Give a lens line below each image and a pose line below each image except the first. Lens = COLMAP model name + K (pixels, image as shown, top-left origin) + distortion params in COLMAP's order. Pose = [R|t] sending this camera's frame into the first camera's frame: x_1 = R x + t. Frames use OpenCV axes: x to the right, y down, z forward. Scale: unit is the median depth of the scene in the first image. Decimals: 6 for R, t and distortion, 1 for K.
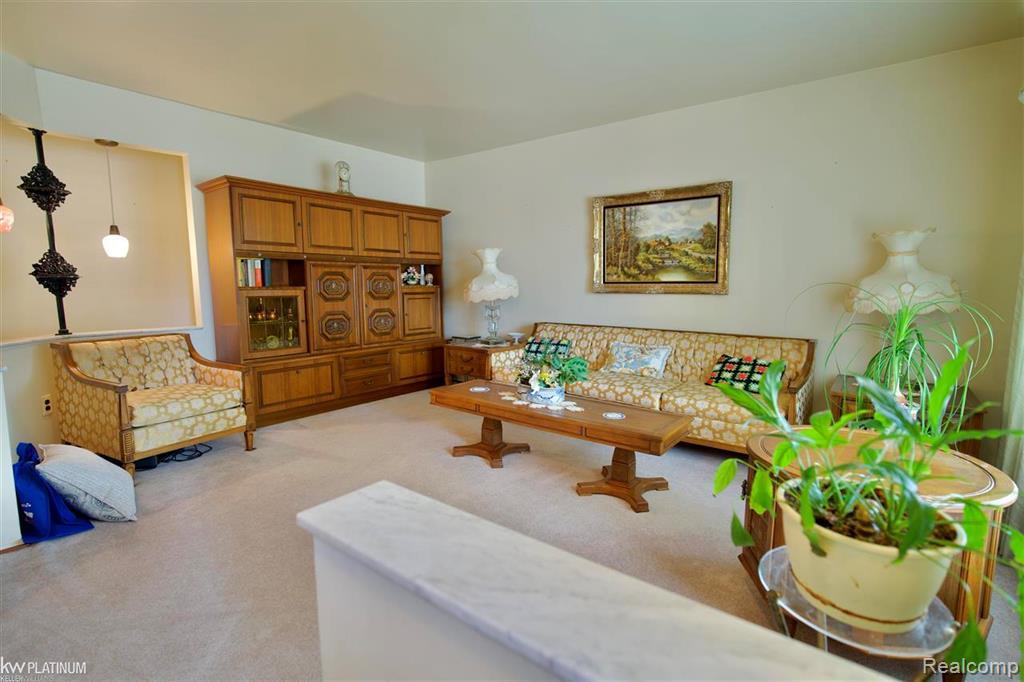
lens RADIAL K [[494.5, 0, 512.1], [0, 494.5, 335.5], [0, 0, 1]] dist [-0.010591, 0.008163]
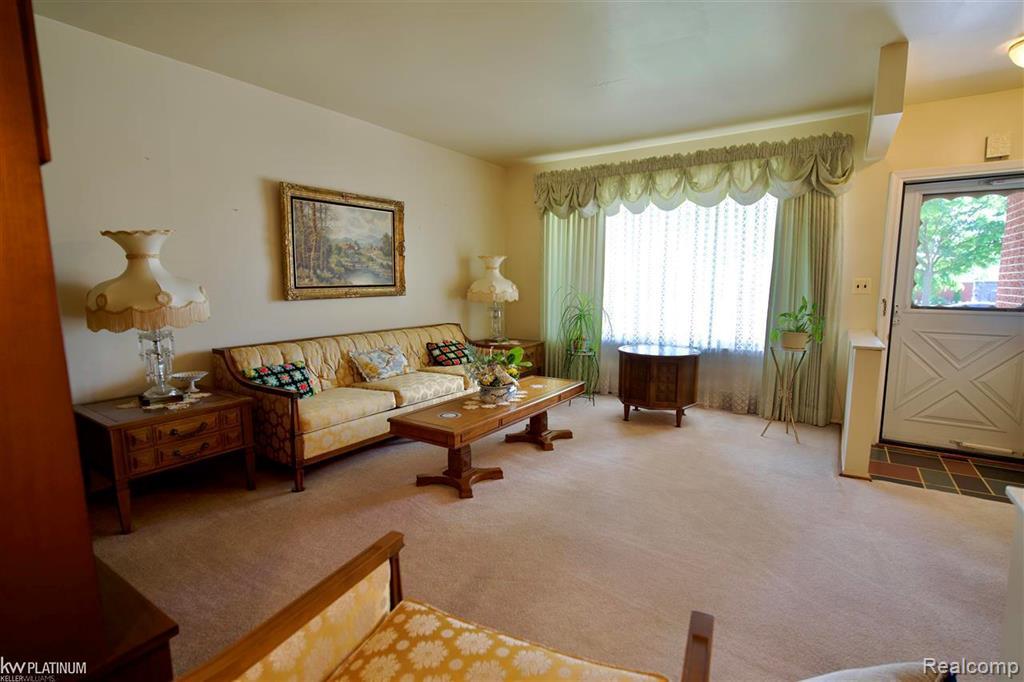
lens RADIAL K [[494.5, 0, 512.1], [0, 494.5, 335.5], [0, 0, 1]] dist [-0.010591, 0.008163]
pose [[-0.064206, -0.118196, 0.990912, -0.725848], [0.102099, 0.986973, 0.124342, -0.100523], [-0.992700, 0.109155, -0.051301, 0.743130]]
